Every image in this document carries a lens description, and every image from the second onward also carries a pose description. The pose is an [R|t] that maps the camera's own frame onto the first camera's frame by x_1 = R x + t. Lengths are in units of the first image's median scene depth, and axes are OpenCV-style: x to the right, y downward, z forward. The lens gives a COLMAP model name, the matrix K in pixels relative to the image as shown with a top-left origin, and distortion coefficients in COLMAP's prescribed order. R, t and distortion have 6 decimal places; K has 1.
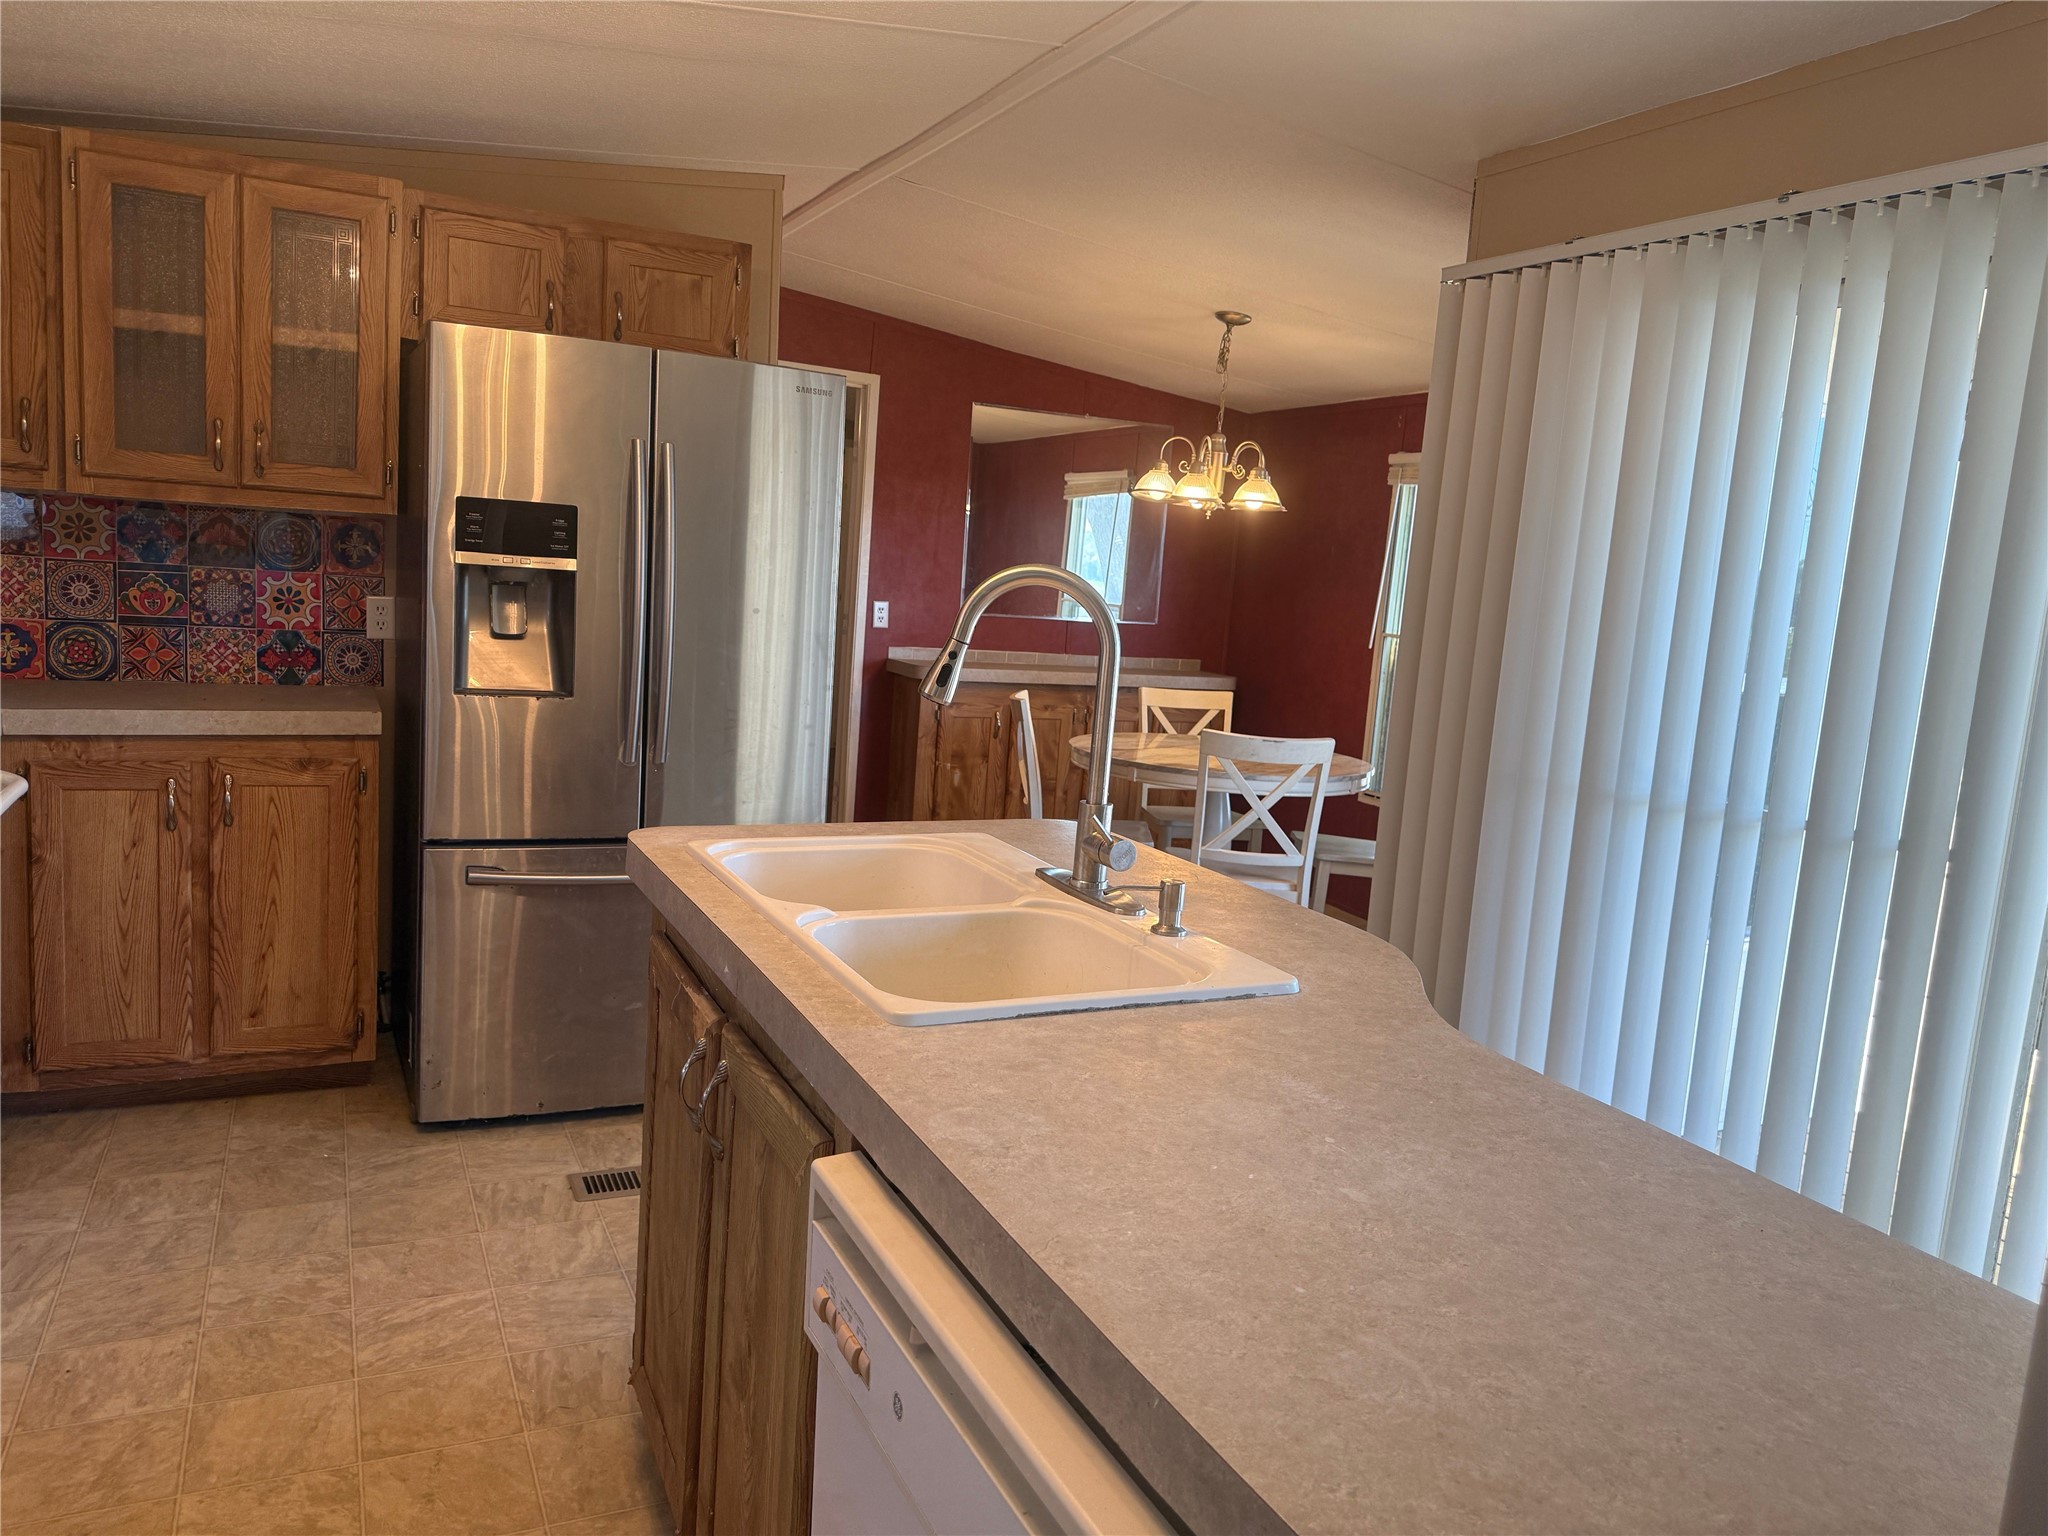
lens RADIAL K [[1436.2, 0, 1024.0], [0, 1436.2, 768.0], [0, 0, 1]] dist [0.097454, -0.150248]
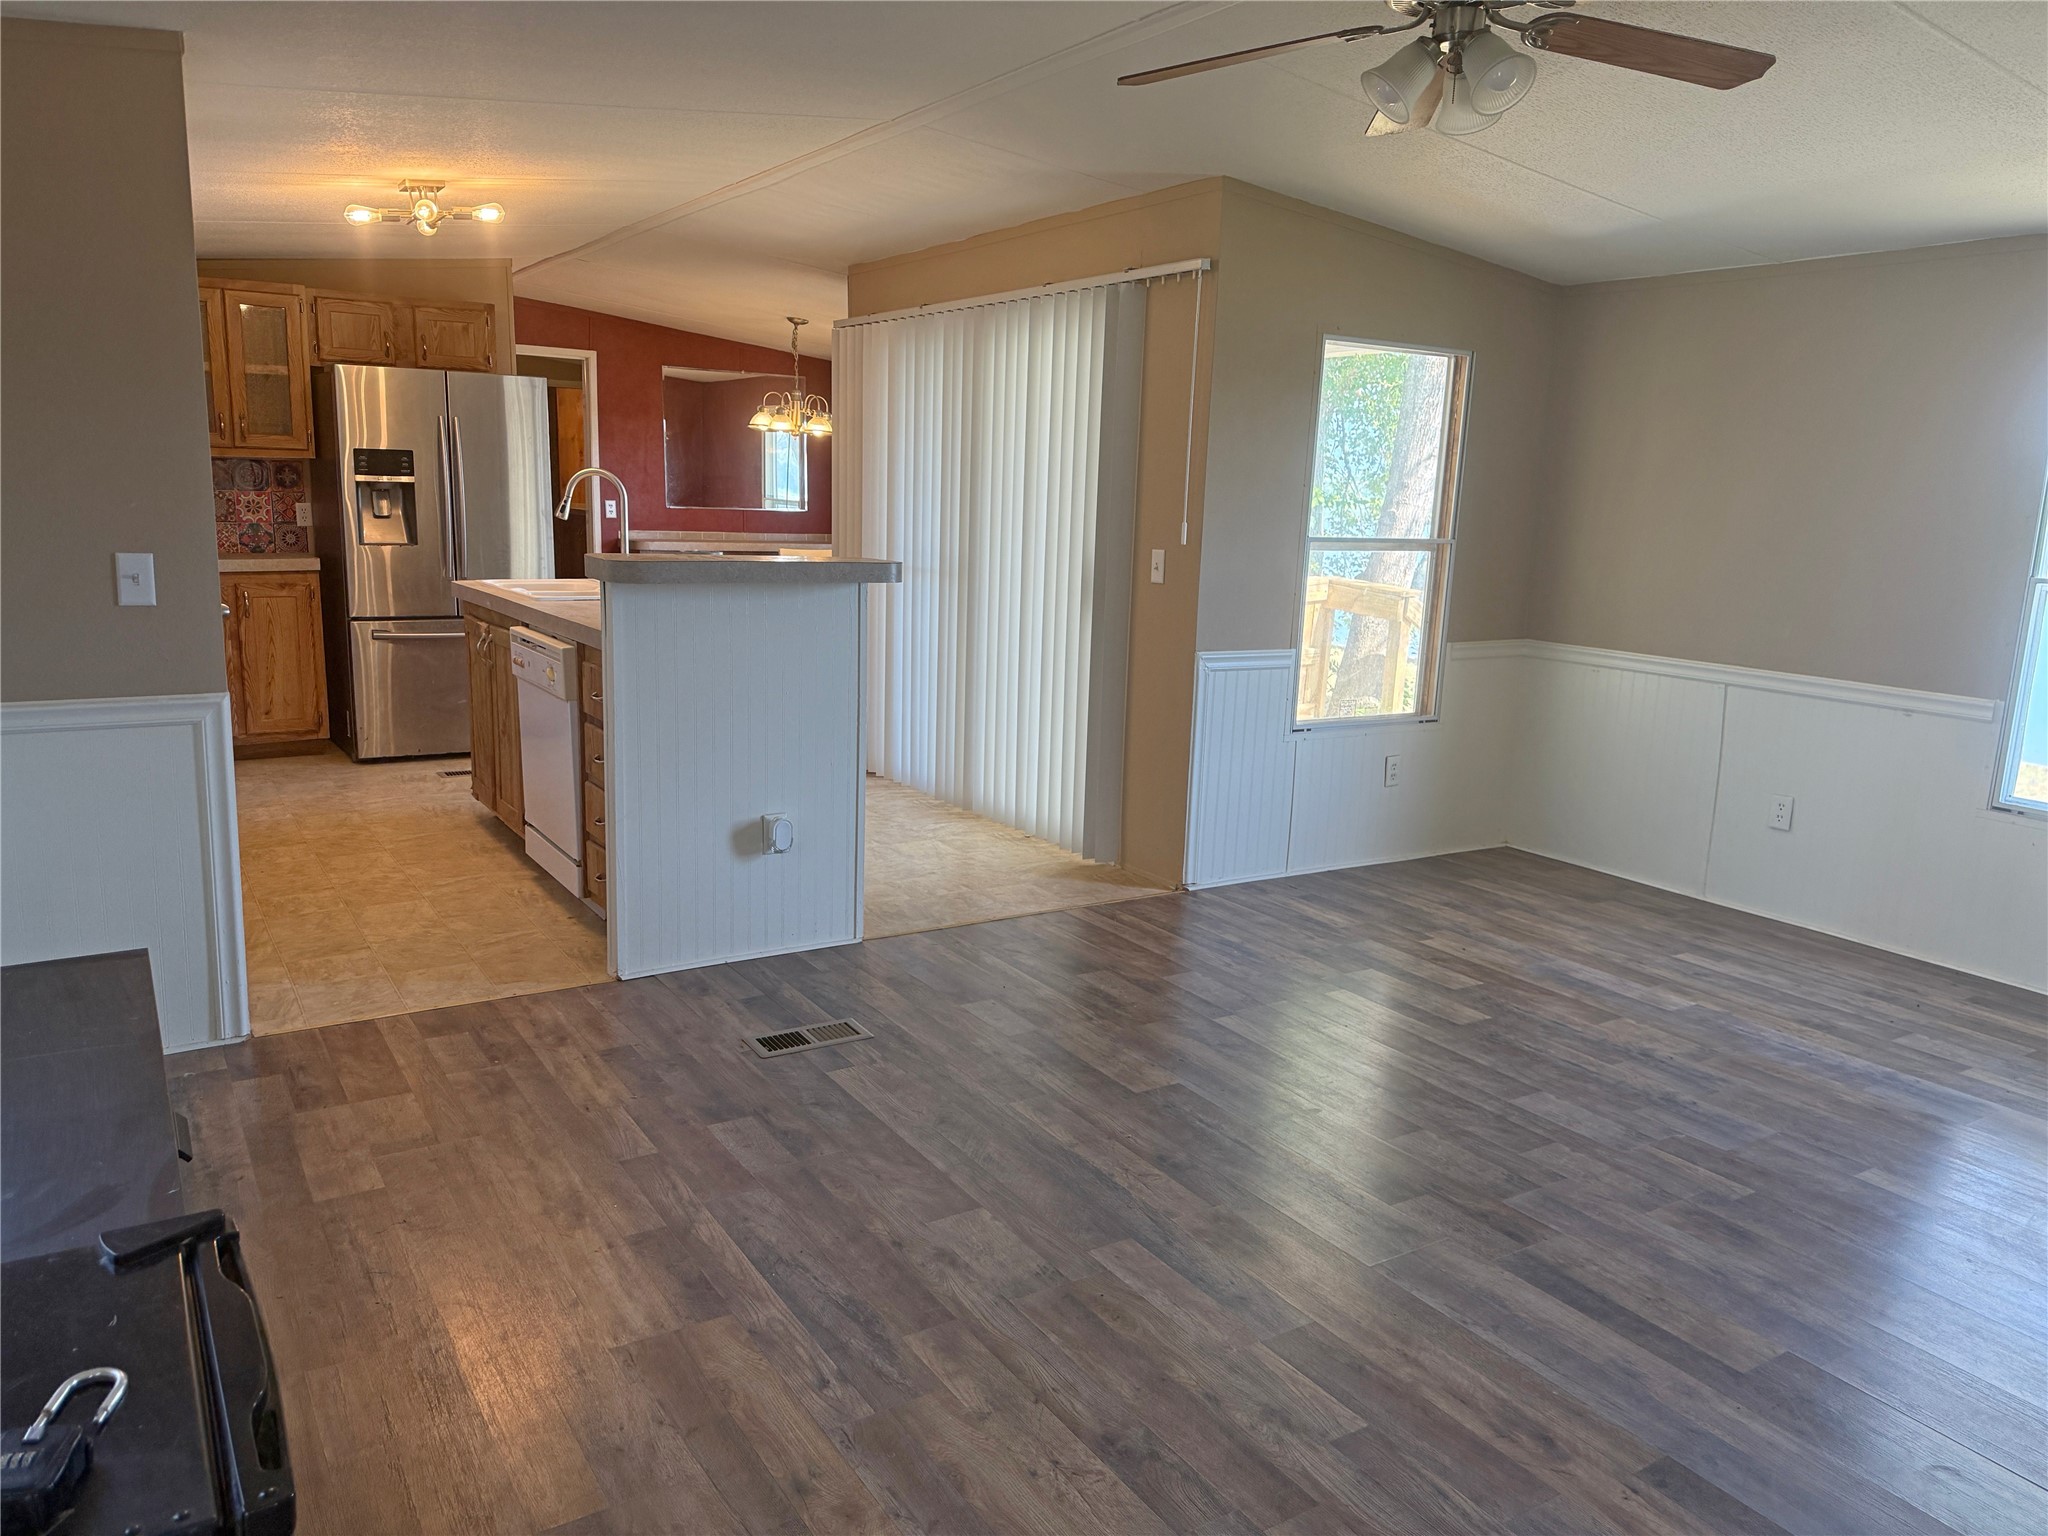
lens RADIAL K [[1436.2, 0, 1024.0], [0, 1436.2, 768.0], [0, 0, 1]] dist [0.097454, -0.150248]
pose [[0.992055, -0.065253, 0.107561, 0.280673], [0.058640, 0.996255, 0.063537, 0.175892], [-0.111304, -0.056725, 0.992166, -1.096856]]
